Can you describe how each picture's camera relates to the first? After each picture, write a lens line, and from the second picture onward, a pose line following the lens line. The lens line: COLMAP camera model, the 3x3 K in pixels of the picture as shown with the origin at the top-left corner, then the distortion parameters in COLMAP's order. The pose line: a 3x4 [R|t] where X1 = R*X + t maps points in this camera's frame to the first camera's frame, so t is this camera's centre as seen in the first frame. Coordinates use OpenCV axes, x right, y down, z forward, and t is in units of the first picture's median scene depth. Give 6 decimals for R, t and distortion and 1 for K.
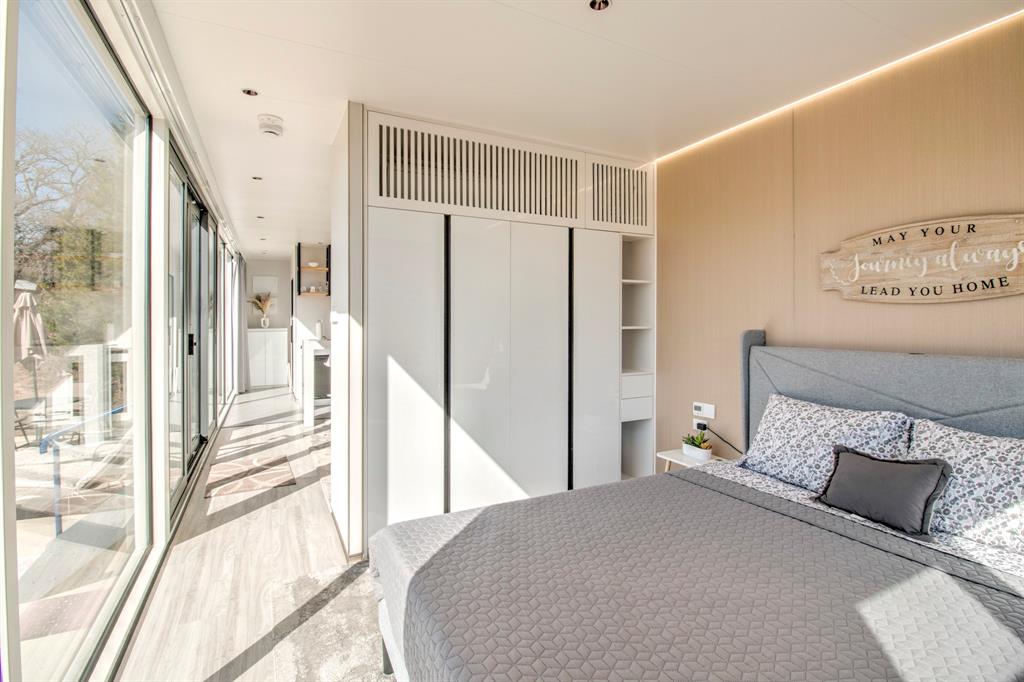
lens RADIAL K [[484.2, 0, 515.3], [0, 484.2, 315.9], [0, 0, 1]] dist [-0.001805, -0.010736]
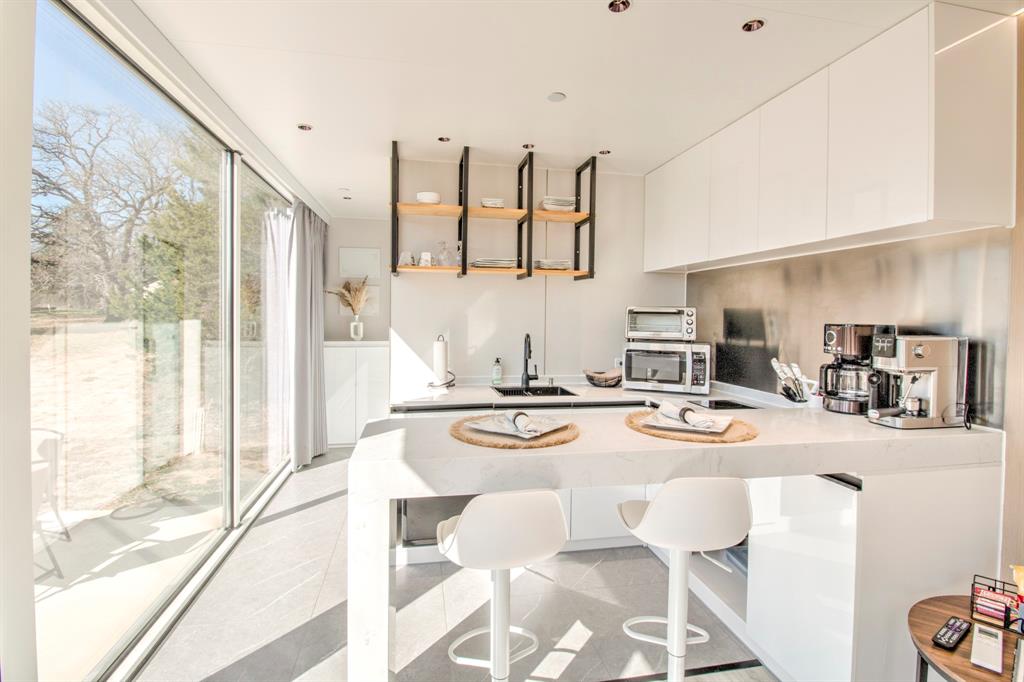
lens RADIAL K [[484.2, 0, 501.4], [0, 484.2, 320.9], [0, 0, 1]] dist [-0.001805, -0.010736]
pose [[0.959883, 0.021681, -0.279561, -0.532672], [-0.017456, 0.999693, 0.017595, -0.026021], [0.279856, -0.012010, 0.959967, 1.373277]]
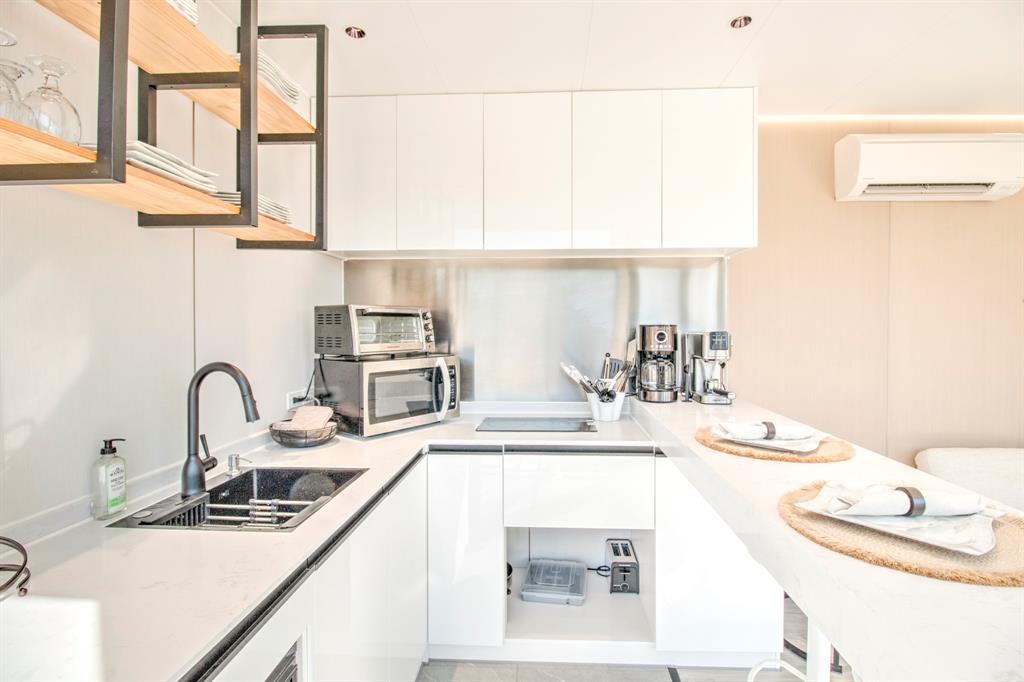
lens RADIAL K [[484.2, 0, 537.8], [0, 484.2, 334.1], [0, 0, 1]] dist [-0.001805, -0.010736]
pose [[0.485031, -0.011755, 0.874418, -0.966419], [-0.004214, 0.999867, 0.015779, -0.015872], [-0.874487, -0.011338, 0.484917, 1.883008]]
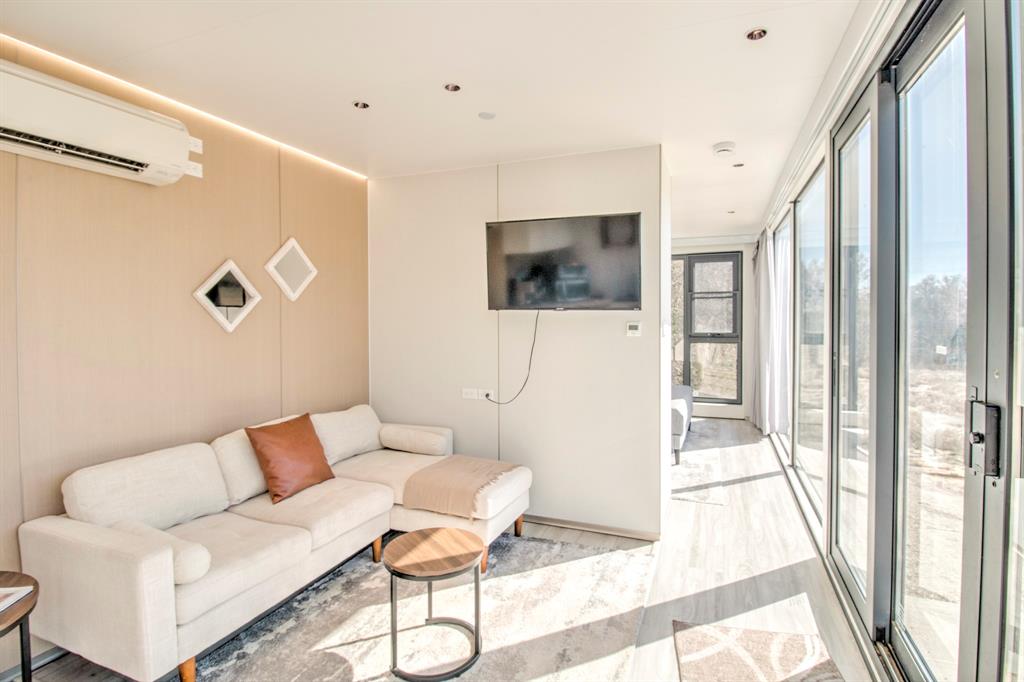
lens RADIAL K [[484.2, 0, 517.9], [0, 484.2, 325.2], [0, 0, 1]] dist [-0.001805, -0.010736]
pose [[-0.650406, -0.004851, 0.759572, -0.849552], [0.003107, 0.999954, 0.009047, -0.016510], [-0.759581, 0.008244, -0.650361, 1.695440]]
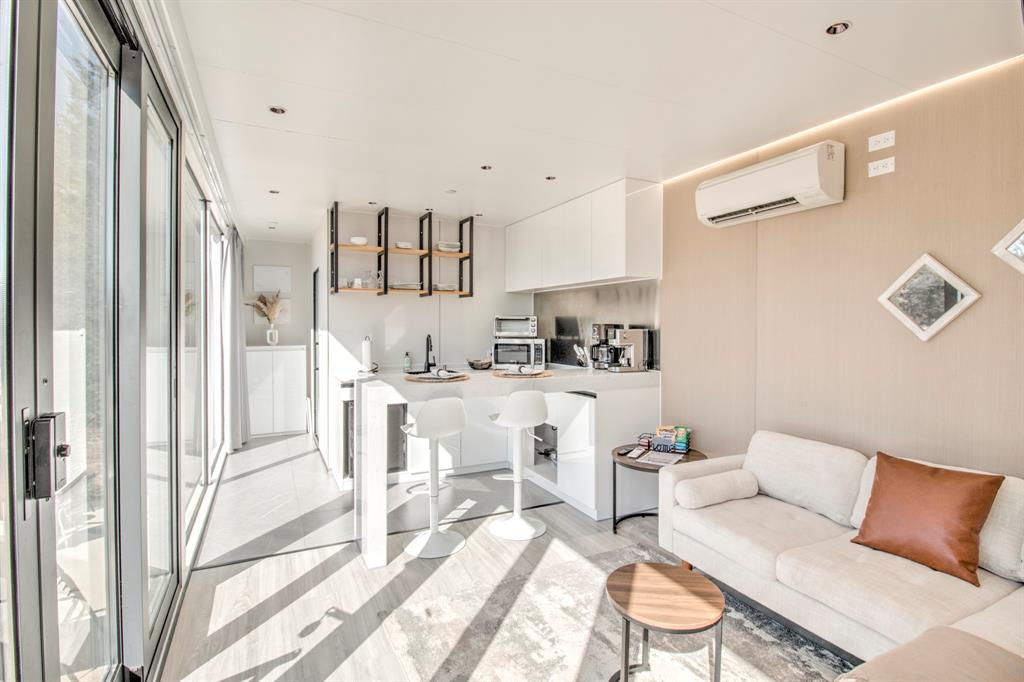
lens RADIAL K [[484.2, 0, 515.6], [0, 484.2, 330.2], [0, 0, 1]] dist [-0.001805, -0.010736]
pose [[0.999961, 0.007898, 0.003990, -0.504635], [-0.007958, 0.999853, 0.015160, -0.020236], [-0.003870, -0.015191, 0.999877, 0.905652]]
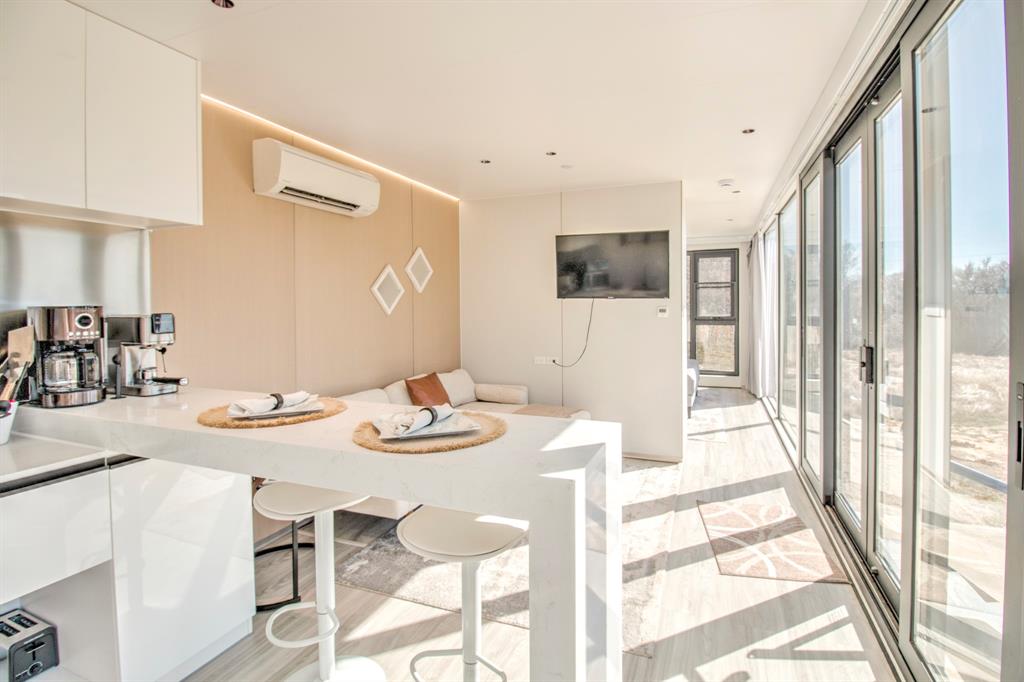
lens RADIAL K [[484.2, 0, 522.2], [0, 484.2, 310.8], [0, 0, 1]] dist [-0.001805, -0.010736]
pose [[-0.661886, 0.000584, 0.749605, -1.003955], [0.007275, 0.999958, 0.005644, -0.013082], [-0.749570, 0.009189, -0.661862, 2.044162]]
